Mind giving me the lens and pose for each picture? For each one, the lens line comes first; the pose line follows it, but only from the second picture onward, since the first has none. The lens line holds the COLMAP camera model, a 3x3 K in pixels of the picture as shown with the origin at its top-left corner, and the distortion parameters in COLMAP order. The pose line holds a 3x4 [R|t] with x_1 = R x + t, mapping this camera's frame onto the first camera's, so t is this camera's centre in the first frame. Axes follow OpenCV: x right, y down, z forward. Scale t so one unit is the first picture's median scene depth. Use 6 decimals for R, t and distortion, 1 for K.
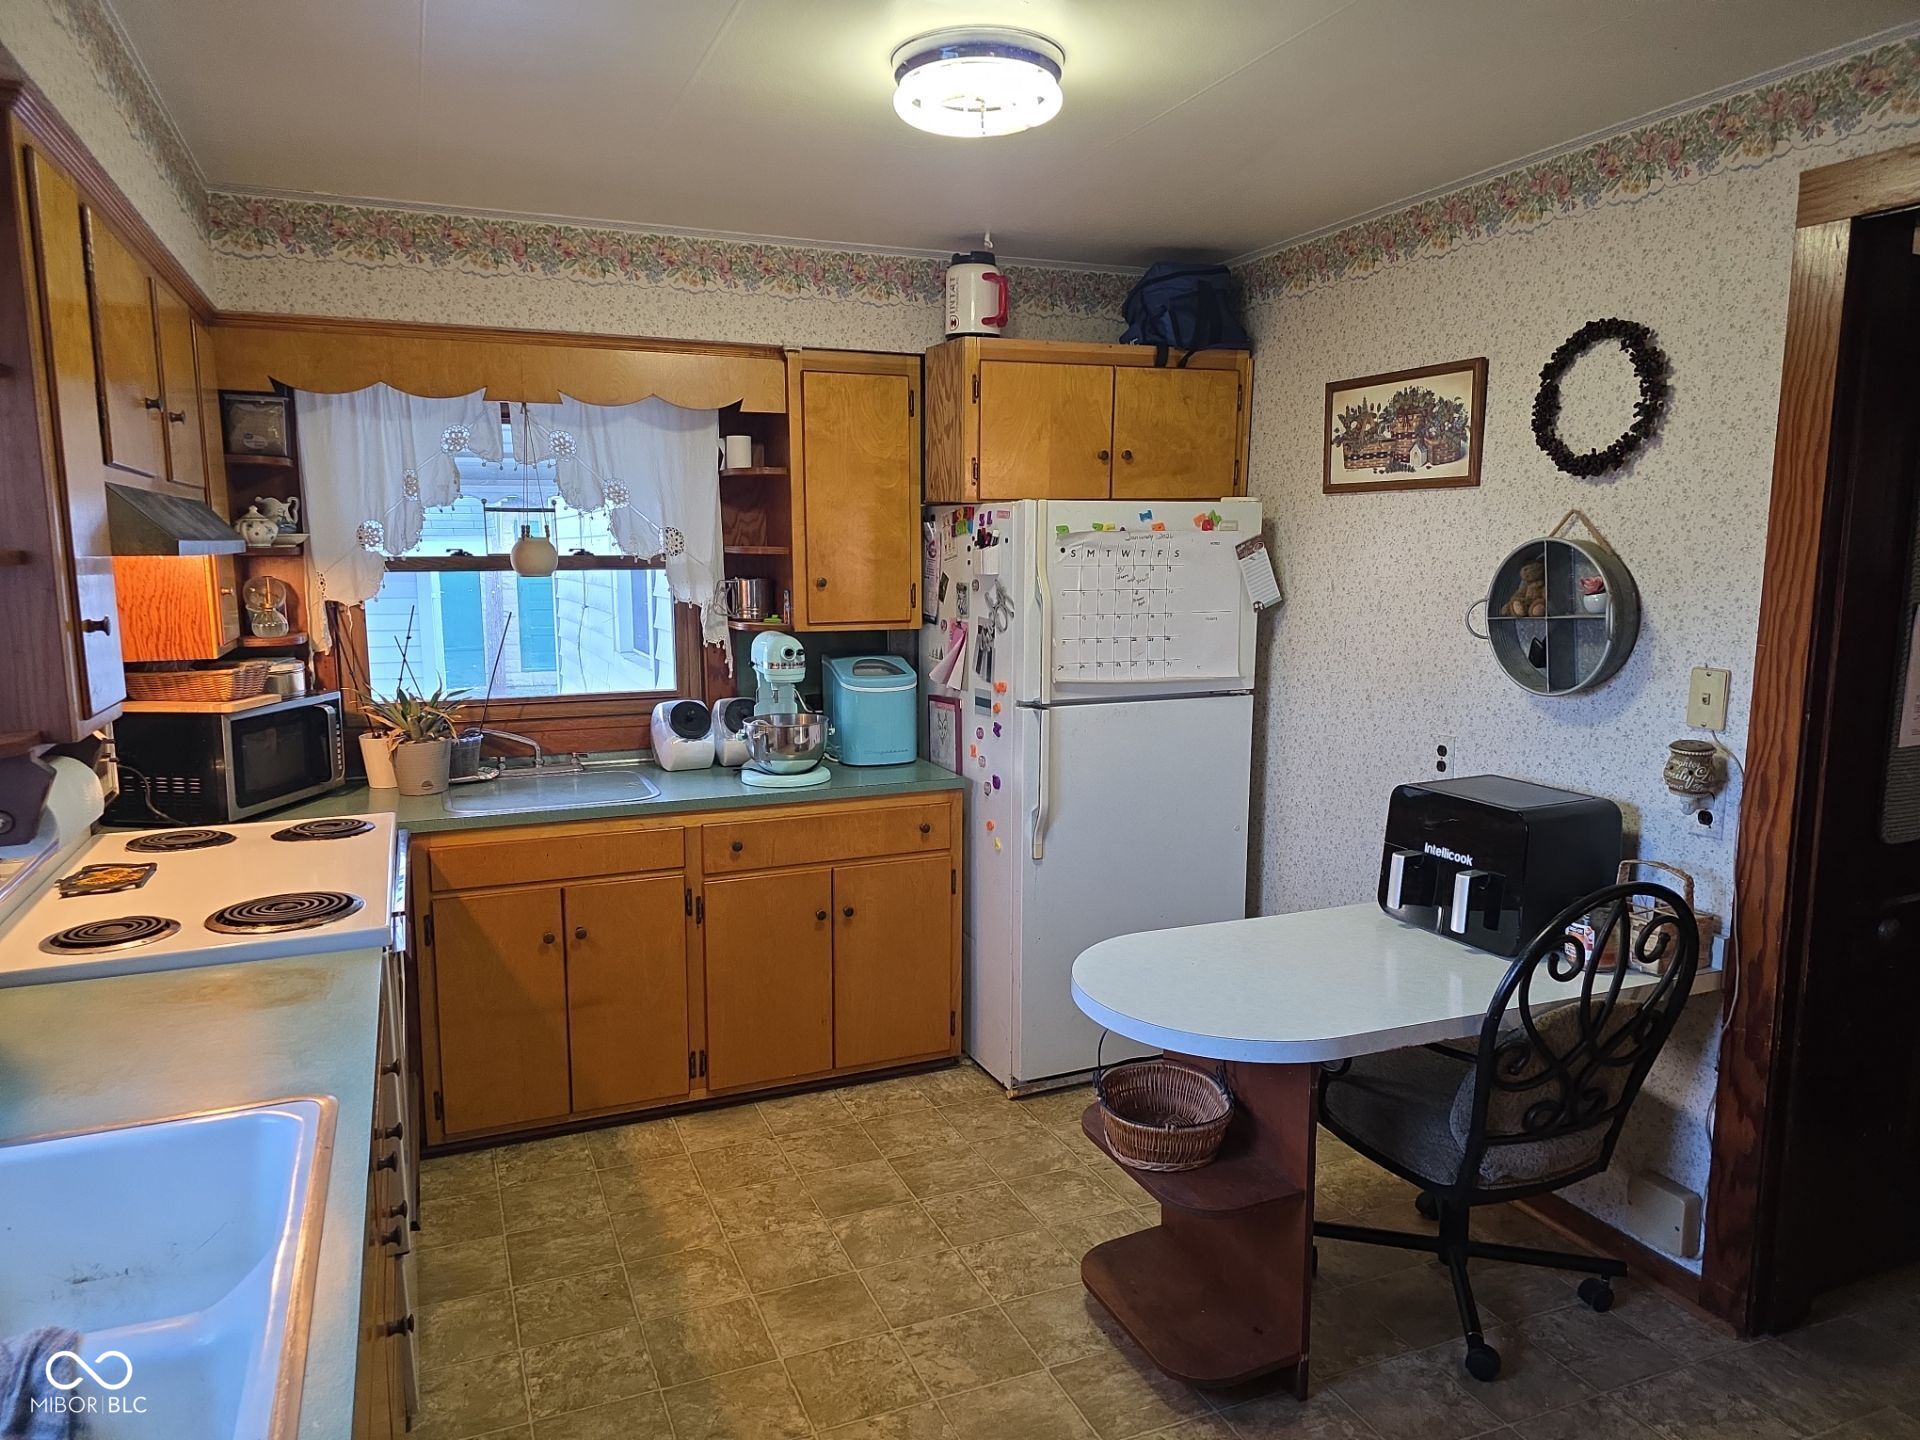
lens RADIAL K [[1251.5, 0, 960.0], [0, 1251.5, 720.0], [0, 0, 1]] dist [0.024544, -0.001068]
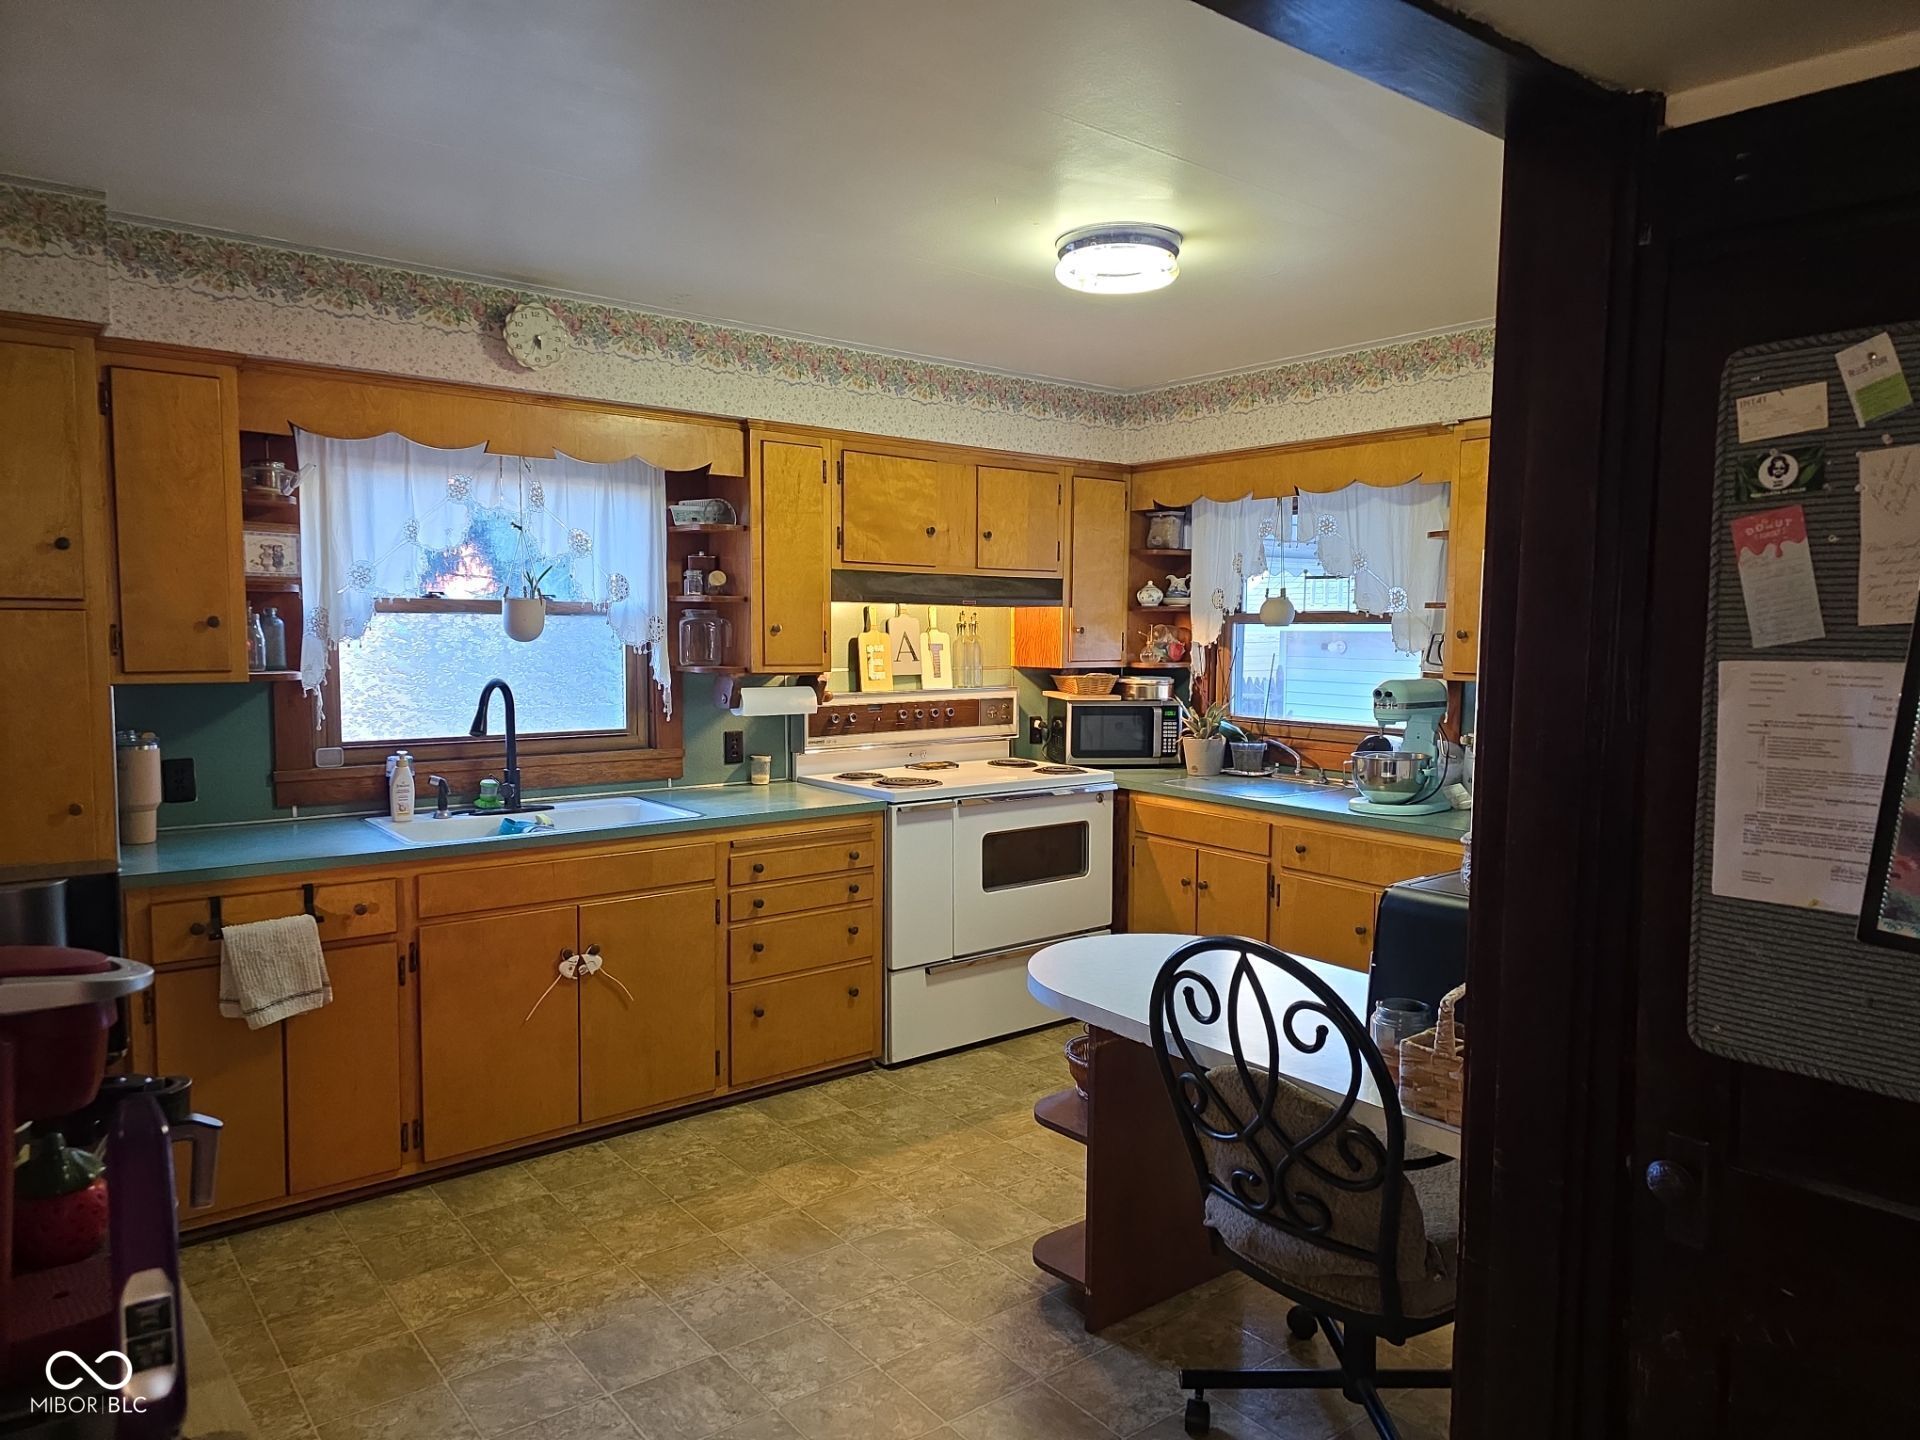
lens RADIAL K [[1257.2, 0, 960.0], [0, 1257.2, 720.0], [0, 0, 1]] dist [0.001787, -0.003057]
pose [[0.960480, 0.004657, 0.278309, -0.251424], [0.007373, 0.999084, -0.042162, 0.016840], [-0.278250, 0.042548, 0.959566, -0.105663]]
